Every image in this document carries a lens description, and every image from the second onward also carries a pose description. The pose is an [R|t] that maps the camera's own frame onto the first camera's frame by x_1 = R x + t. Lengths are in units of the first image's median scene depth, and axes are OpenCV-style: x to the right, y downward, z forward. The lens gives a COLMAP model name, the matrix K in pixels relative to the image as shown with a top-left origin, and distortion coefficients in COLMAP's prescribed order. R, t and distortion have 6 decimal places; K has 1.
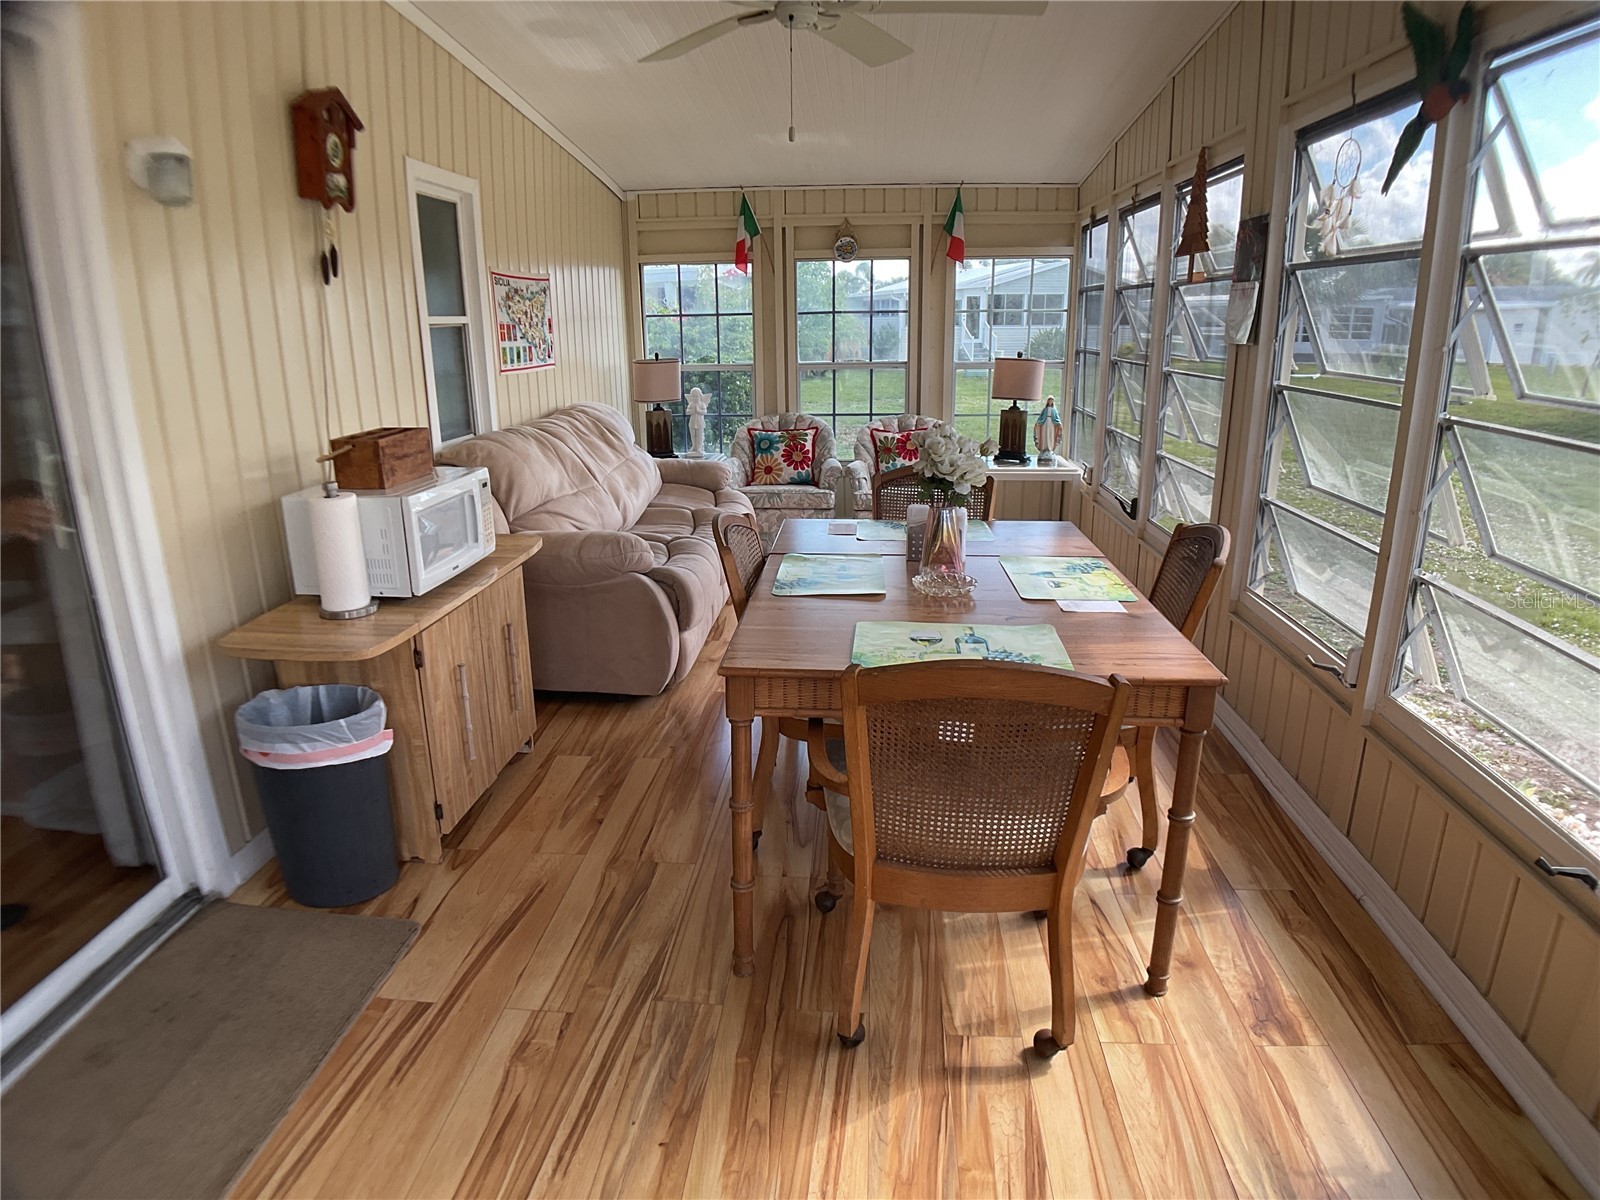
lens RADIAL K [[938.1, 0, 858.9], [0, 938.1, 615.2], [0, 0, 1]] dist [-0.078049, -0.002324]
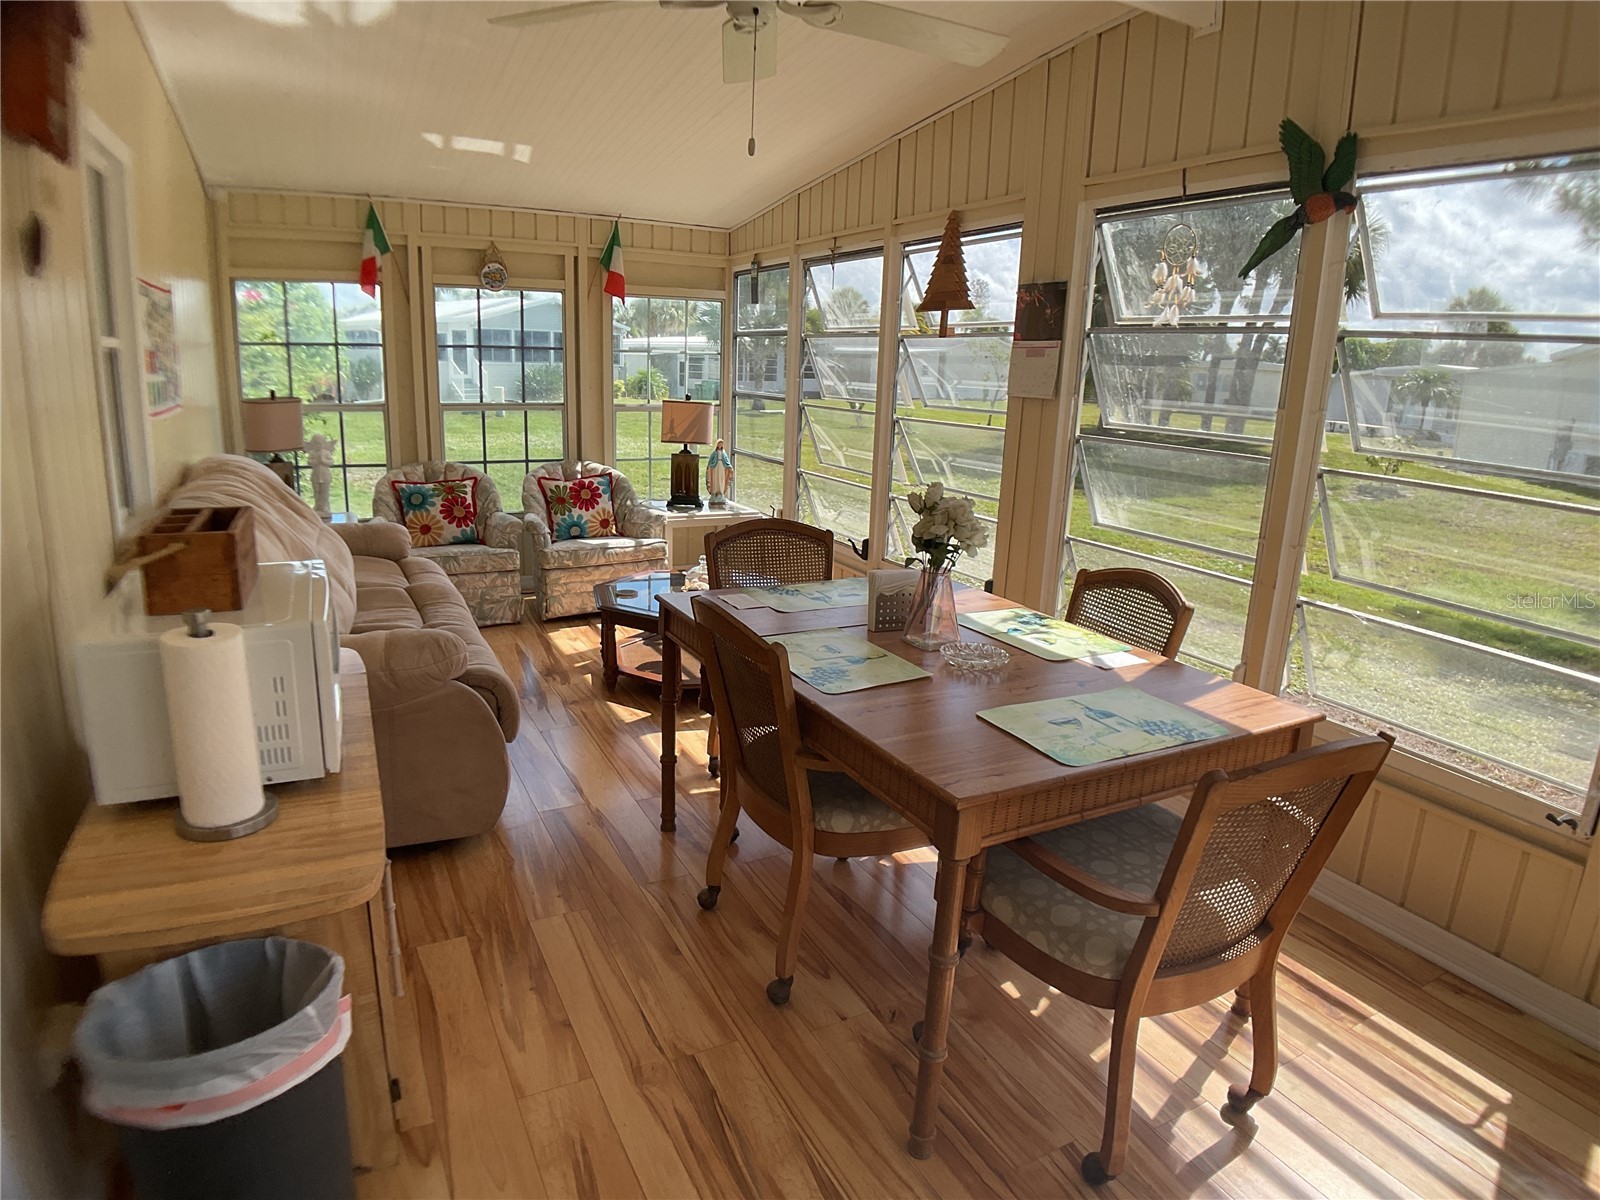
lens RADIAL K [[912.3, 0, 795.1], [0, 912.3, 602.4], [0, 0, 1]] dist [-0.082813, 0.001948]
pose [[0.855981, -0.092471, 0.508671, -0.233916], [0.113730, 0.993453, -0.010783, -0.043662], [-0.504344, 0.067081, 0.860893, 0.139778]]
